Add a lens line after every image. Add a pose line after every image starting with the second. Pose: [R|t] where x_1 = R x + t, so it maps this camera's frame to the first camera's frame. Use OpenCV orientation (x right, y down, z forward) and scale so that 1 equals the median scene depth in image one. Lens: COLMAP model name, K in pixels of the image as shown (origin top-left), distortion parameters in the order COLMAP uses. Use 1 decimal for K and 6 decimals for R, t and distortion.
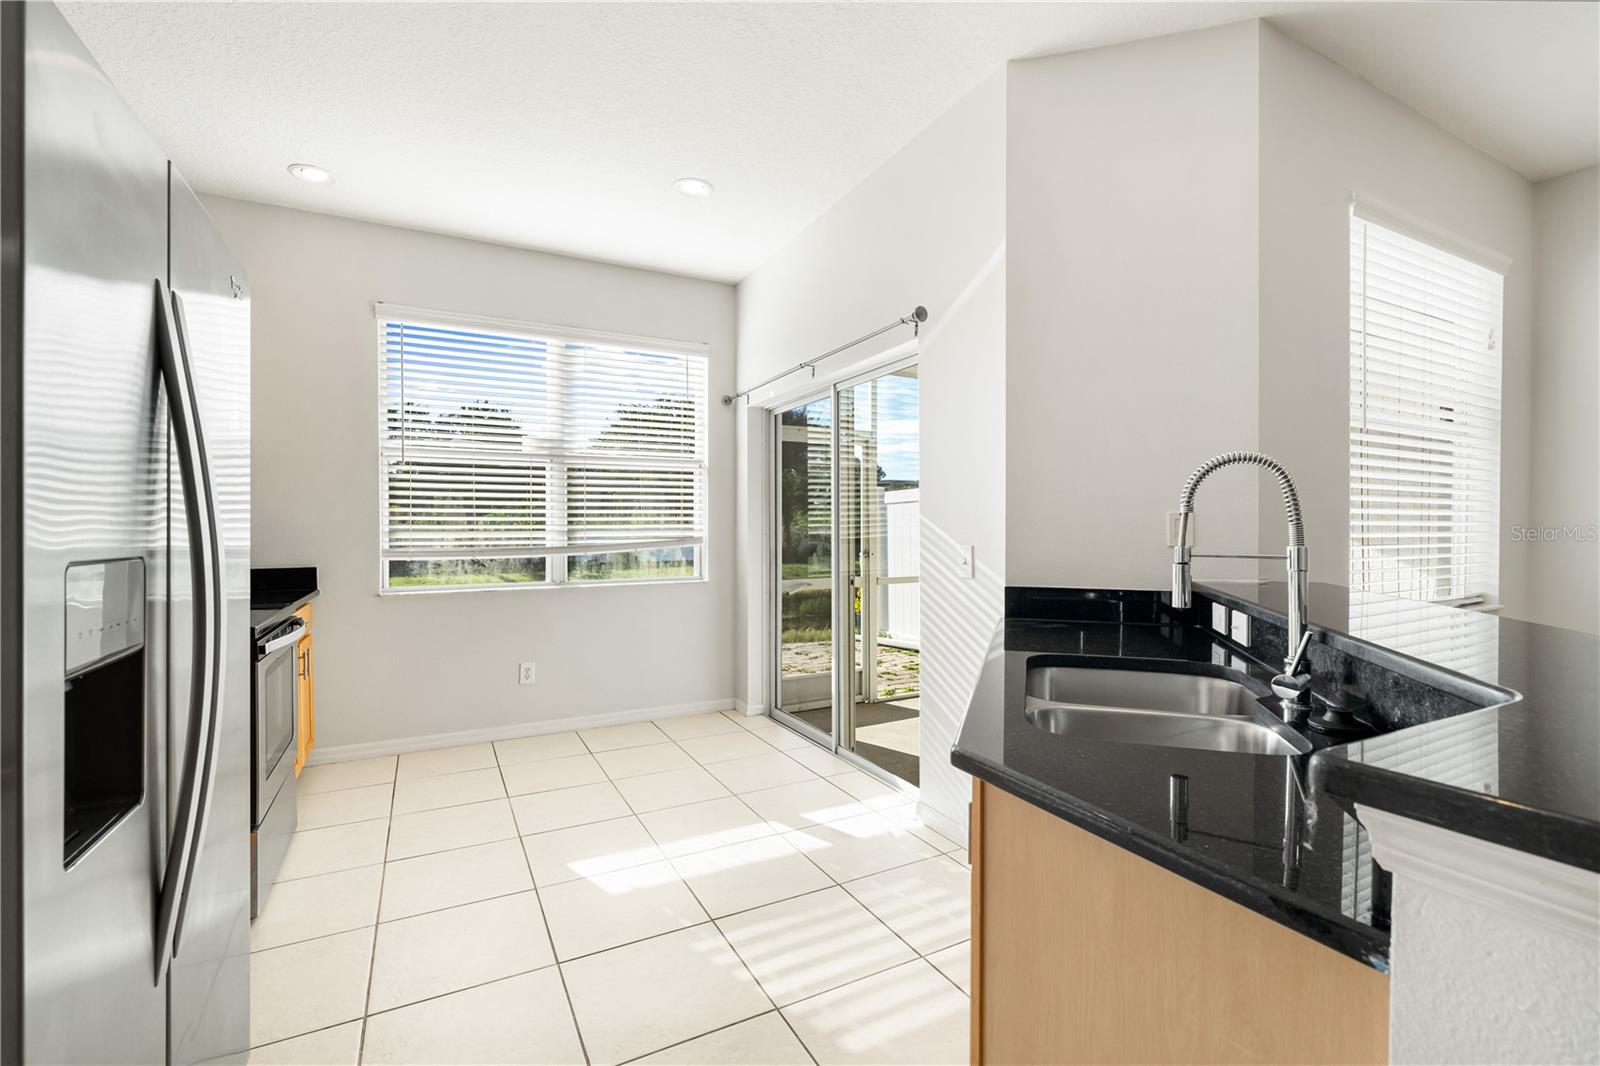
lens RADIAL K [[706.5, 0, 800.0], [0, 706.5, 533.0], [0, 0, 1]] dist [-0.001011, -0.000158]
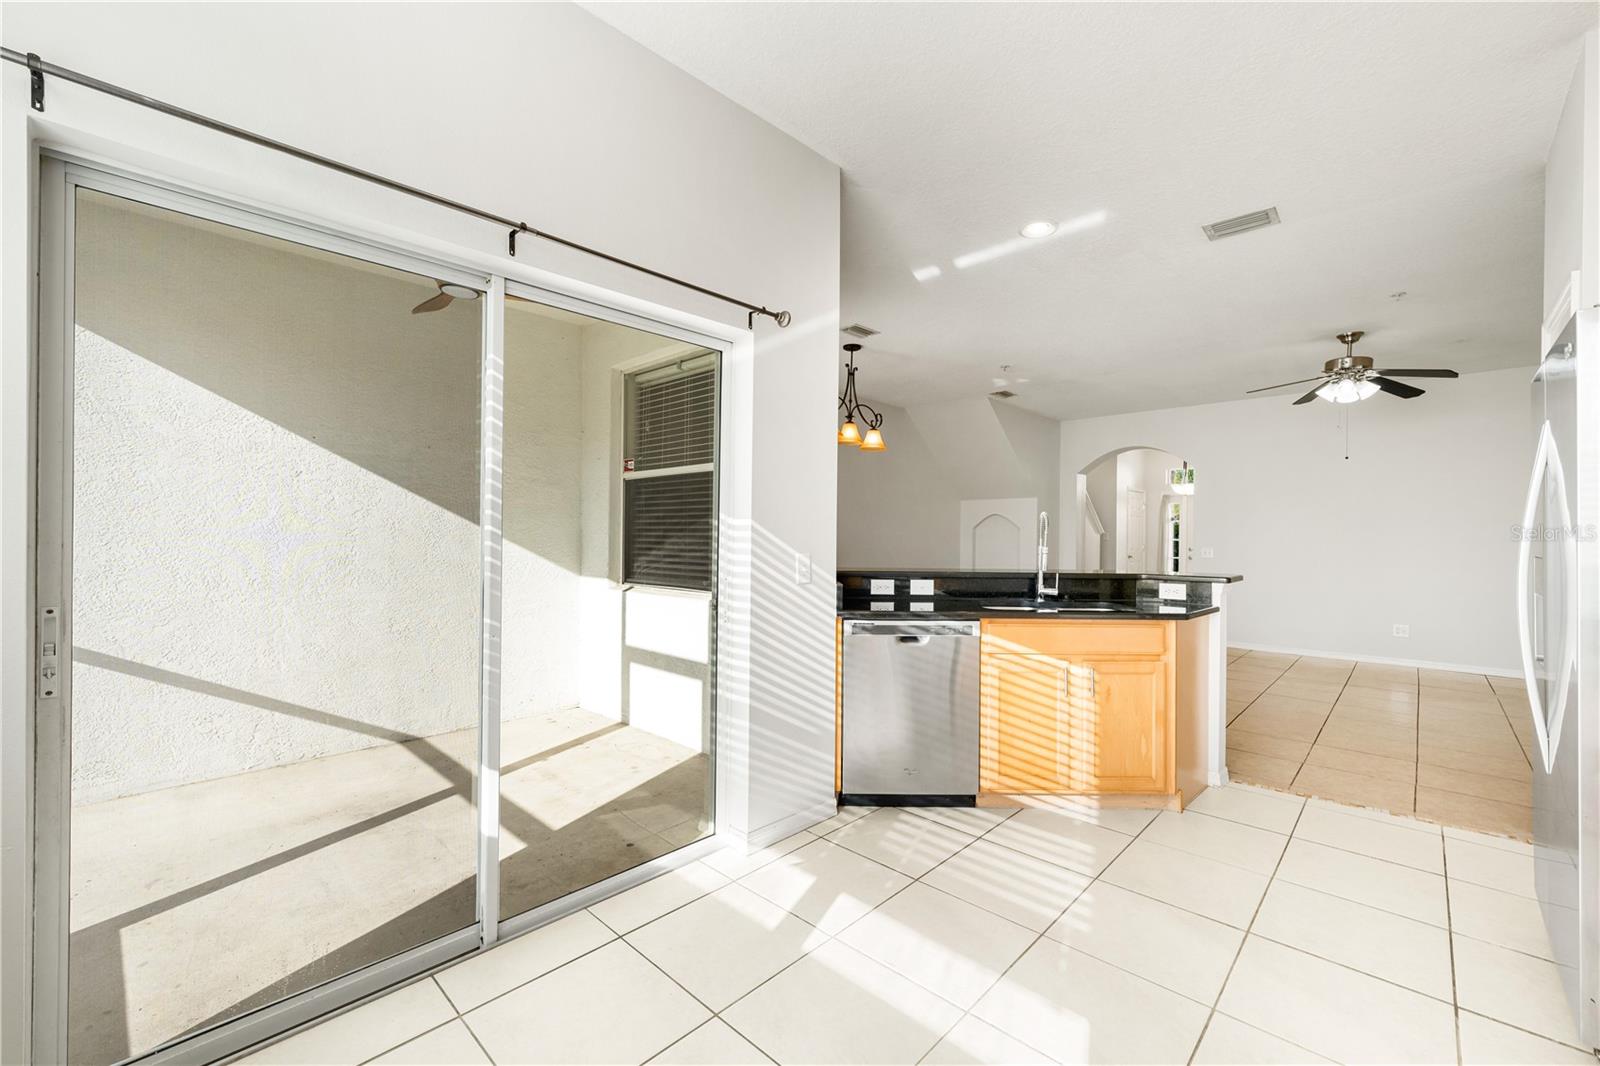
lens RADIAL K [[674.5, 0, 800.0], [0, 674.5, 533.0], [0, 0, 1]] dist [-0.000770, -0.000096]
pose [[-0.325152, 0.000918, 0.945661, -0.685031], [0.001175, 0.999999, -0.000567, -0.010390], [-0.945661, 0.000927, -0.325153, 1.229639]]
